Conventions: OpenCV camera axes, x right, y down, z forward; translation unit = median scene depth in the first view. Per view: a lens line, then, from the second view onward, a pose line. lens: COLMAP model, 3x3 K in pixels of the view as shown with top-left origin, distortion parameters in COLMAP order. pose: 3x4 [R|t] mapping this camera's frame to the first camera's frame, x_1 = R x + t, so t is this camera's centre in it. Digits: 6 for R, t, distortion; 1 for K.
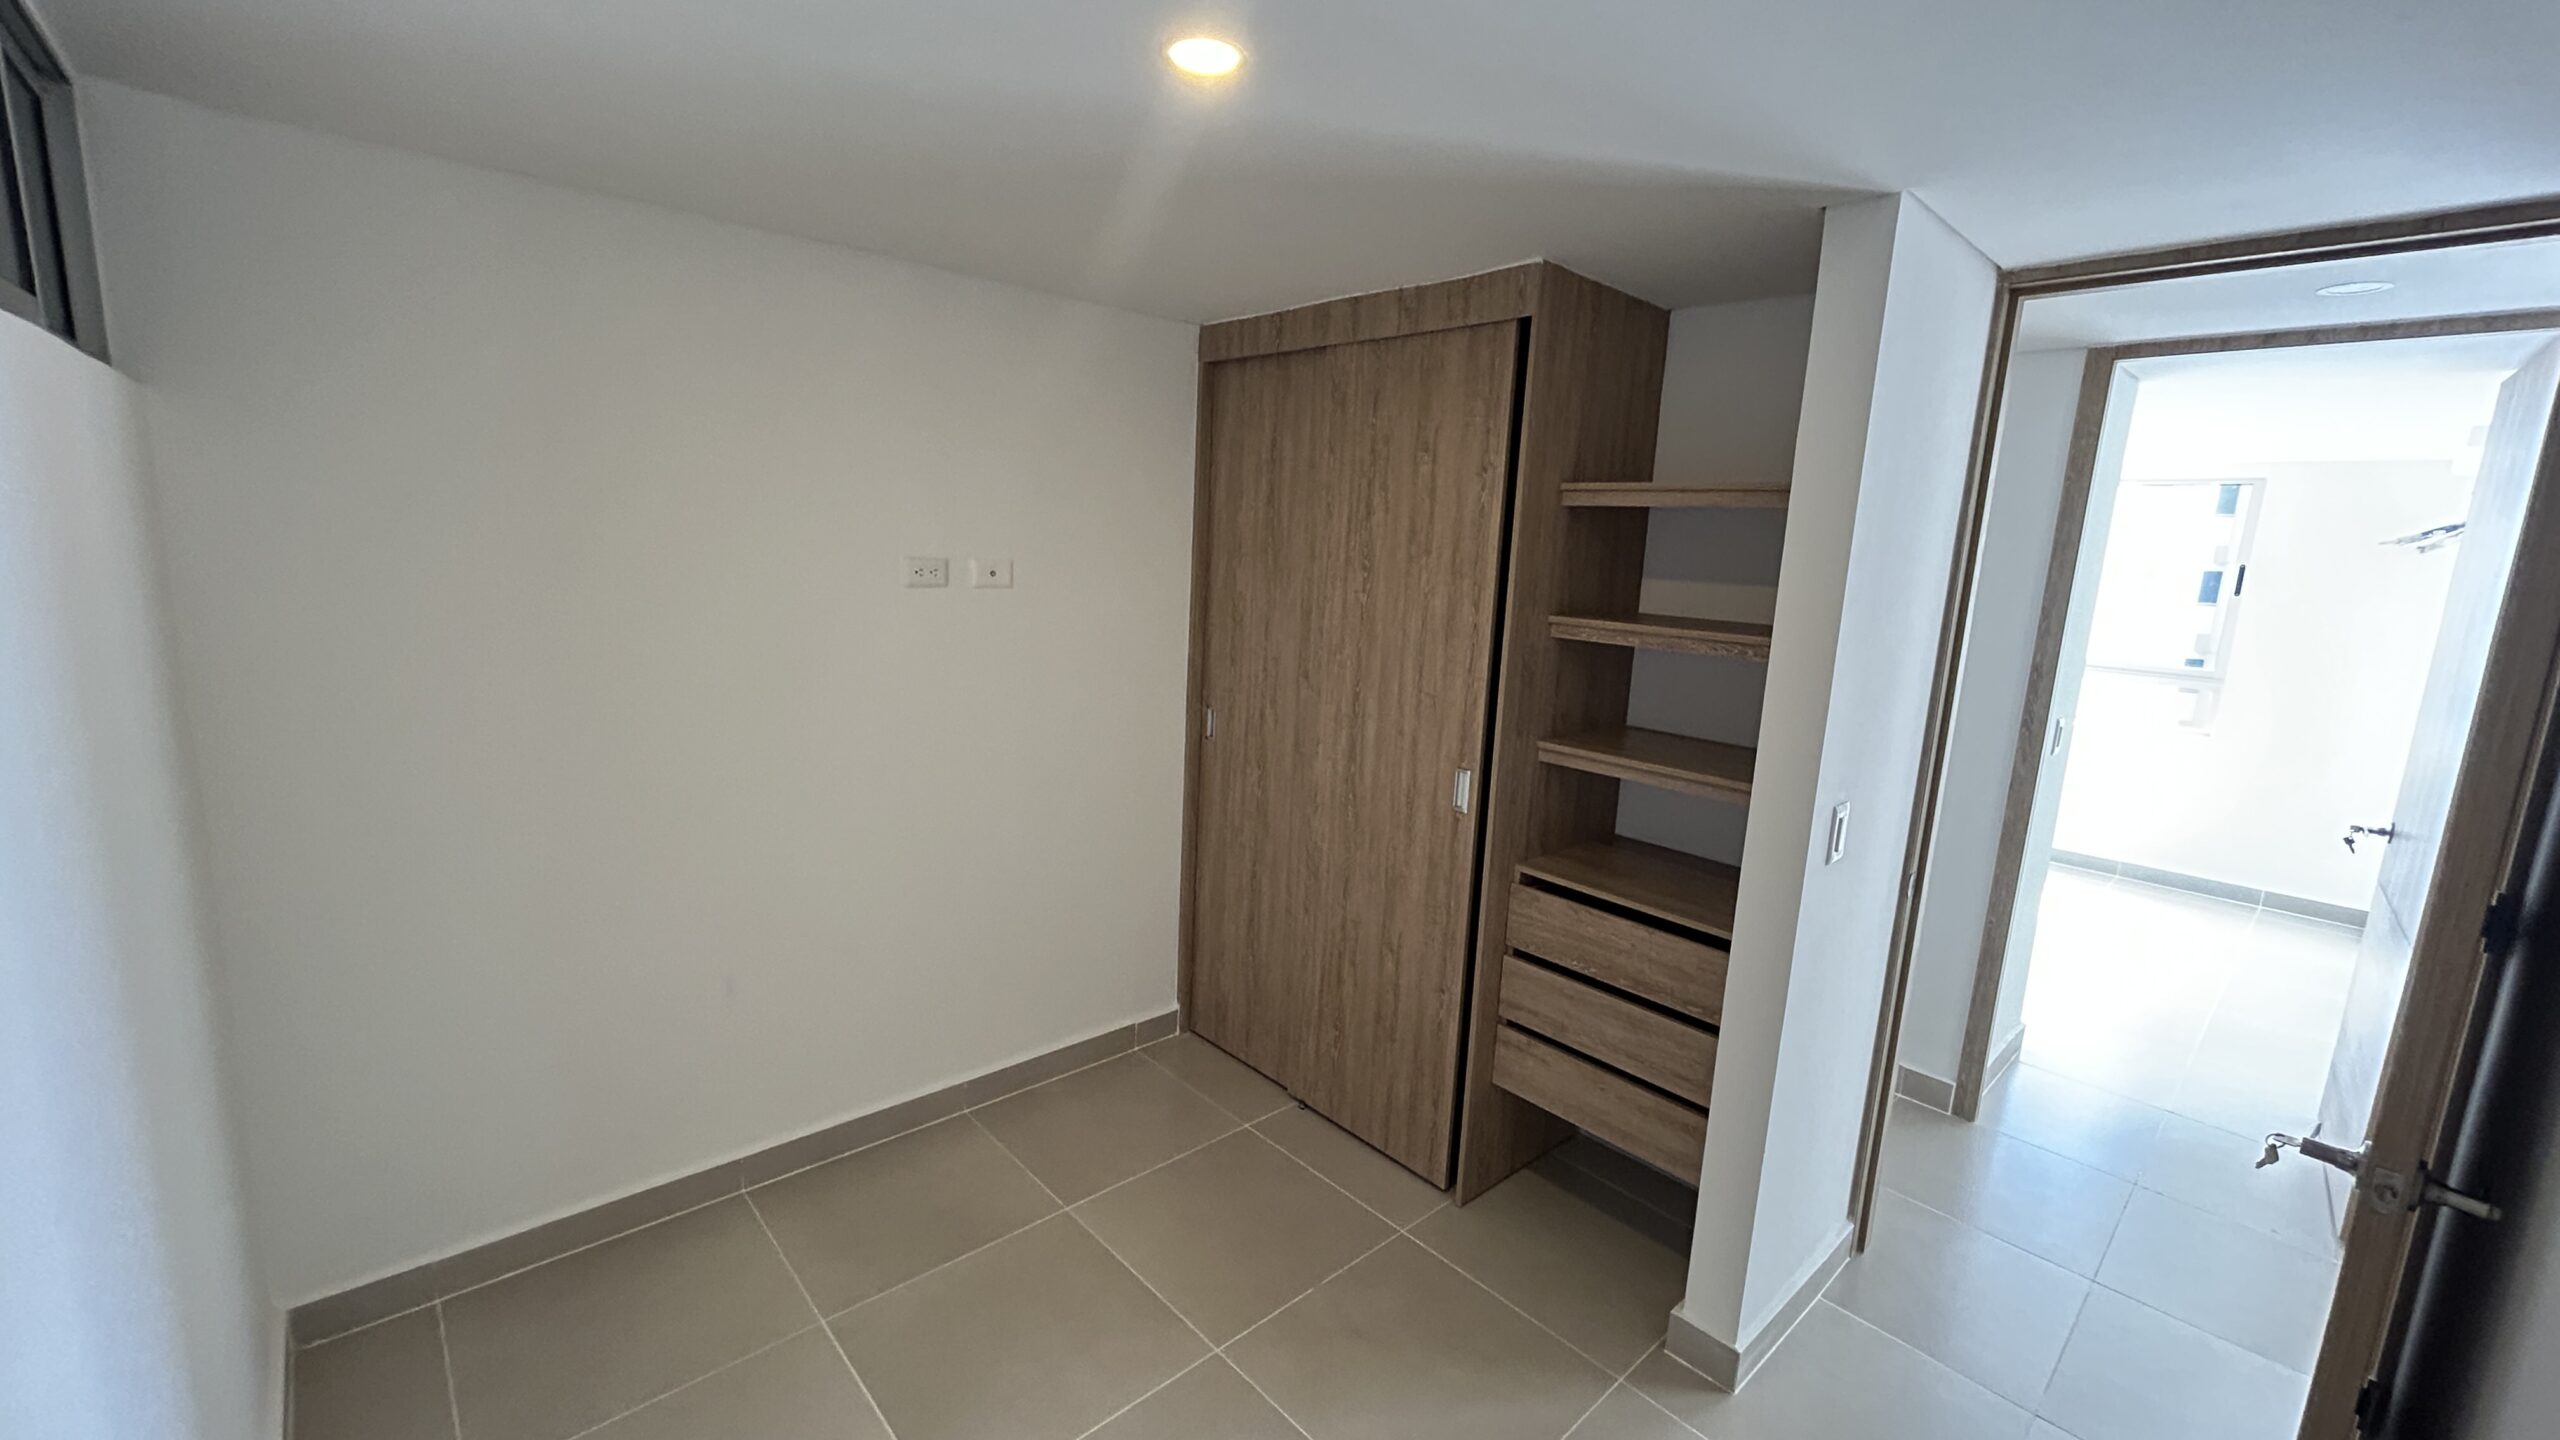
lens RADIAL K [[1027.9, 0, 1289.7], [0, 1027.9, 711.4], [0, 0, 1]] dist [-0.005042, -0.000409]
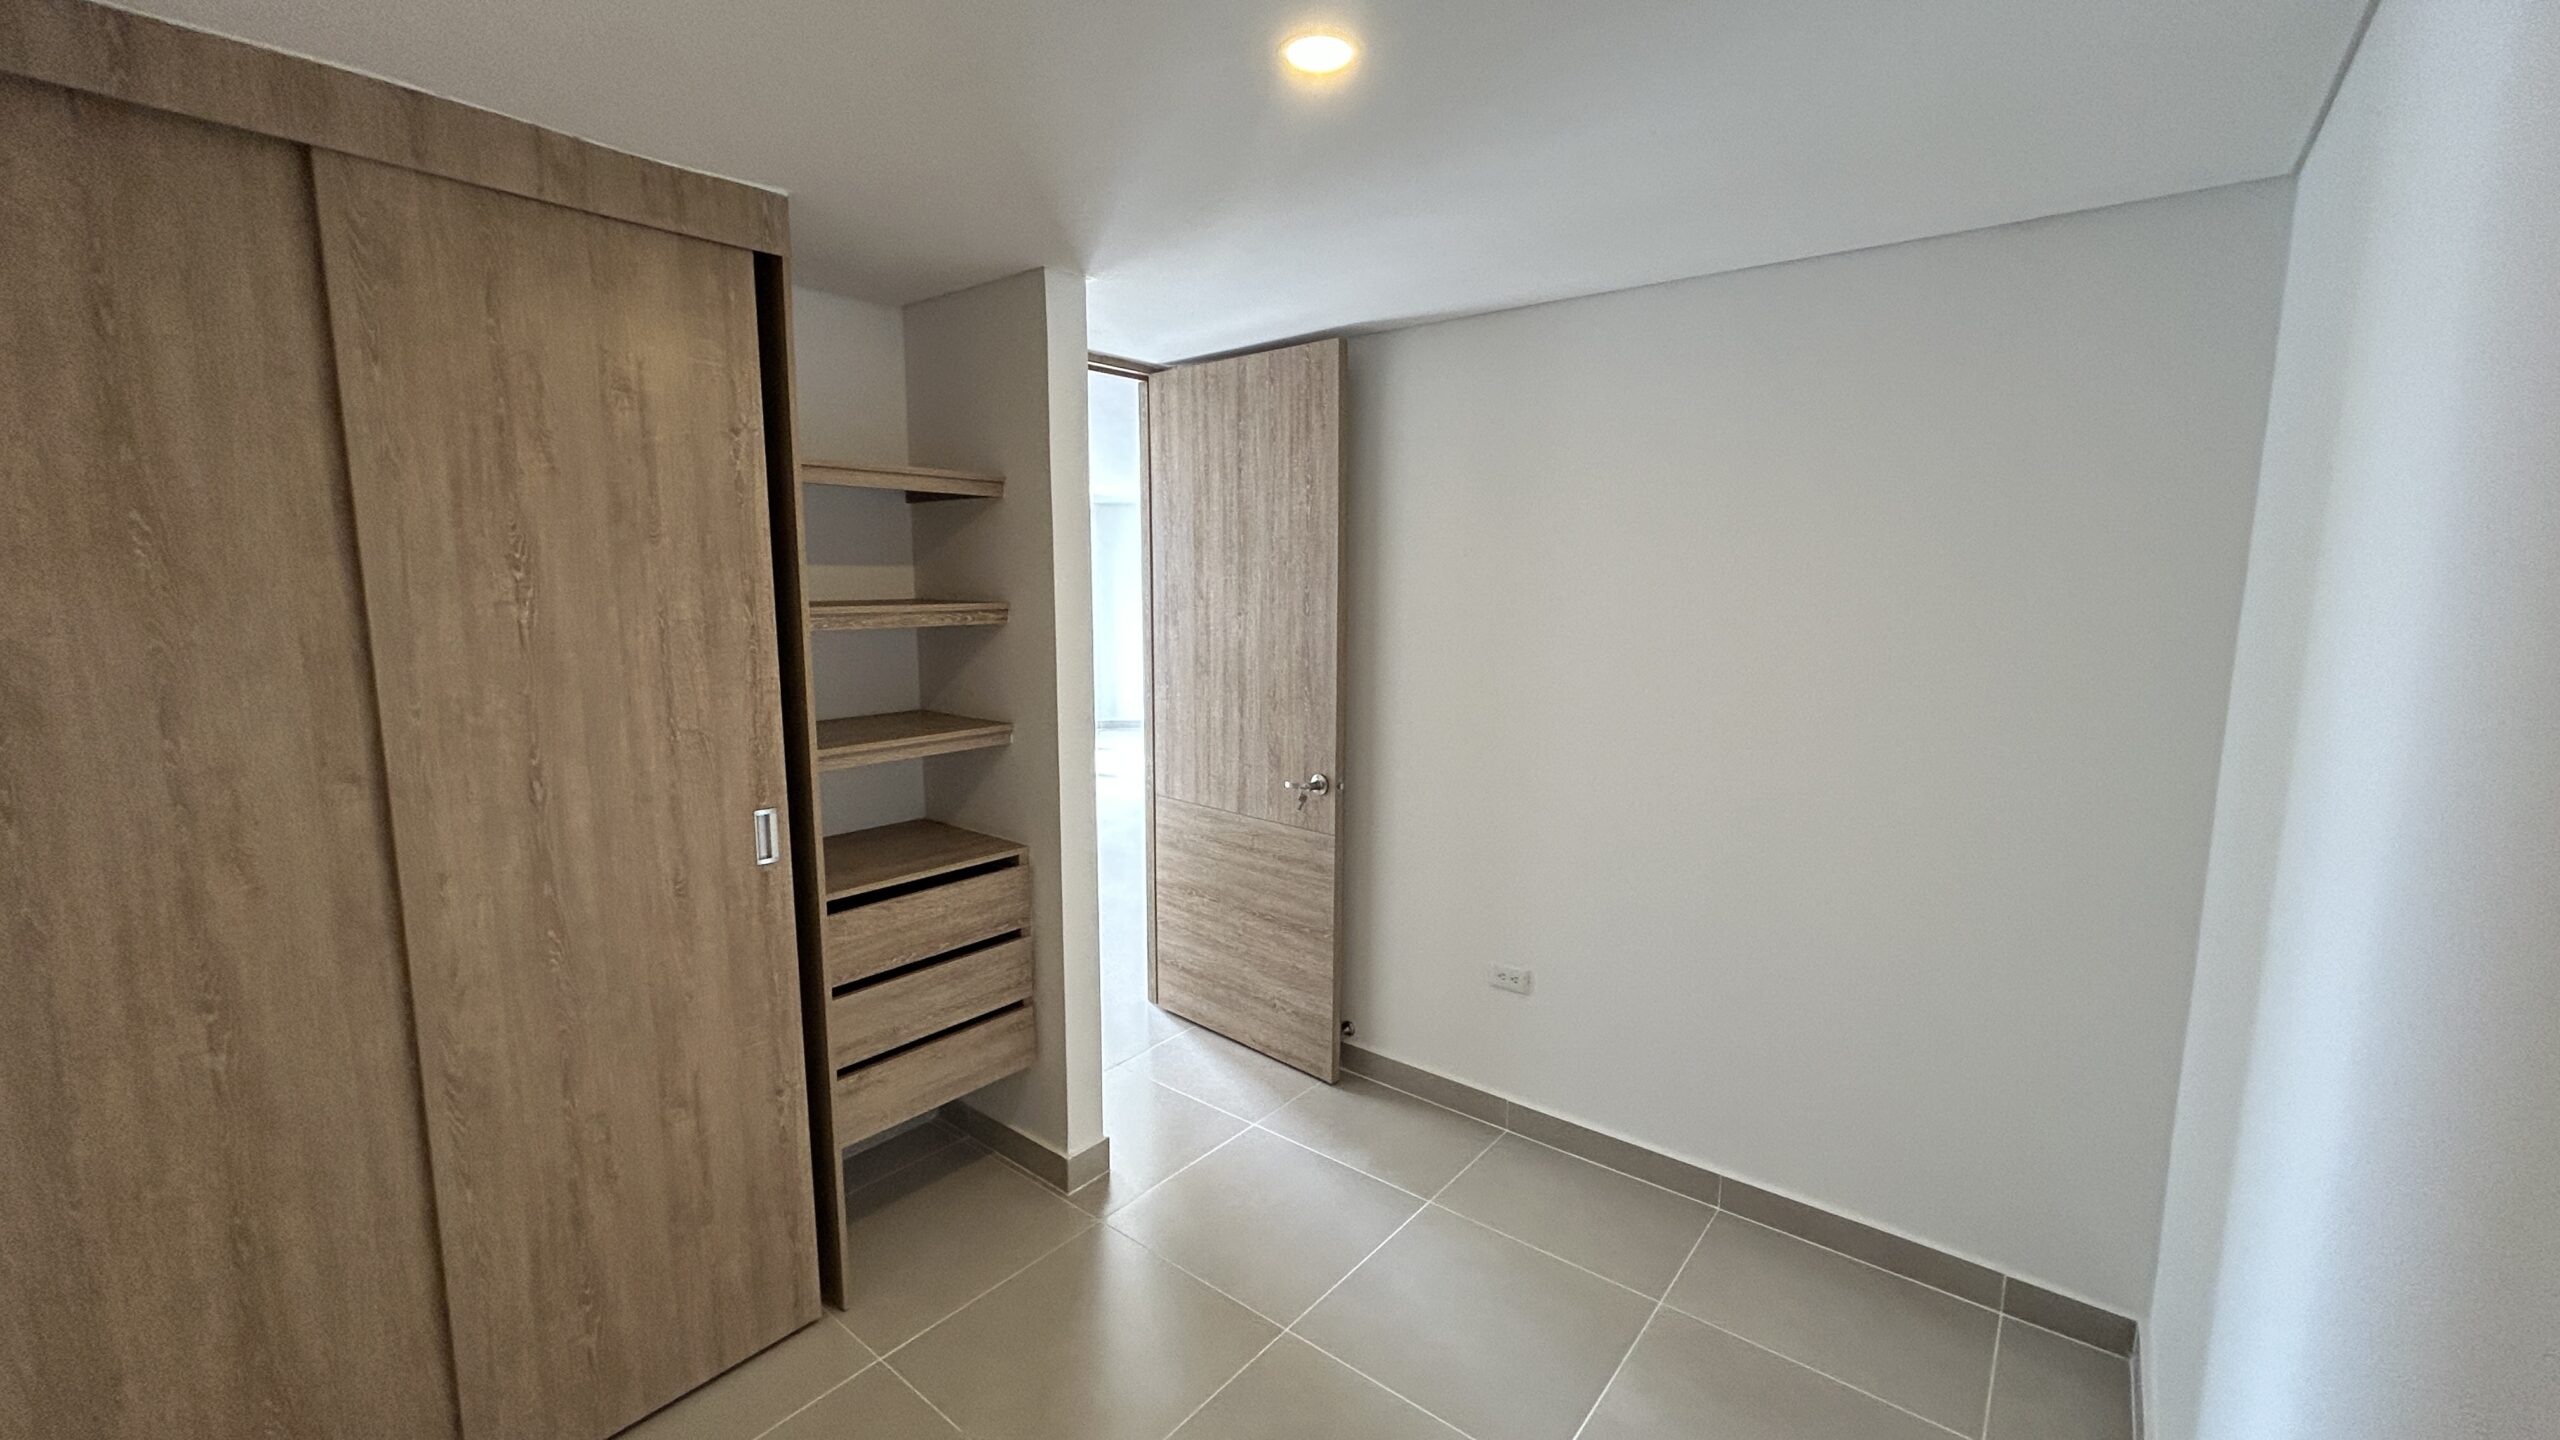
lens RADIAL K [[1027.9, 0, 1309.0], [0, 1027.9, 715.5], [0, 0, 1]] dist [-0.005042, -0.000409]
pose [[-0.163929, -0.180958, 0.969733, -0.635777], [0.158232, 0.965479, 0.206913, -0.107566], [-0.973699, 0.187362, -0.129637, 0.656241]]
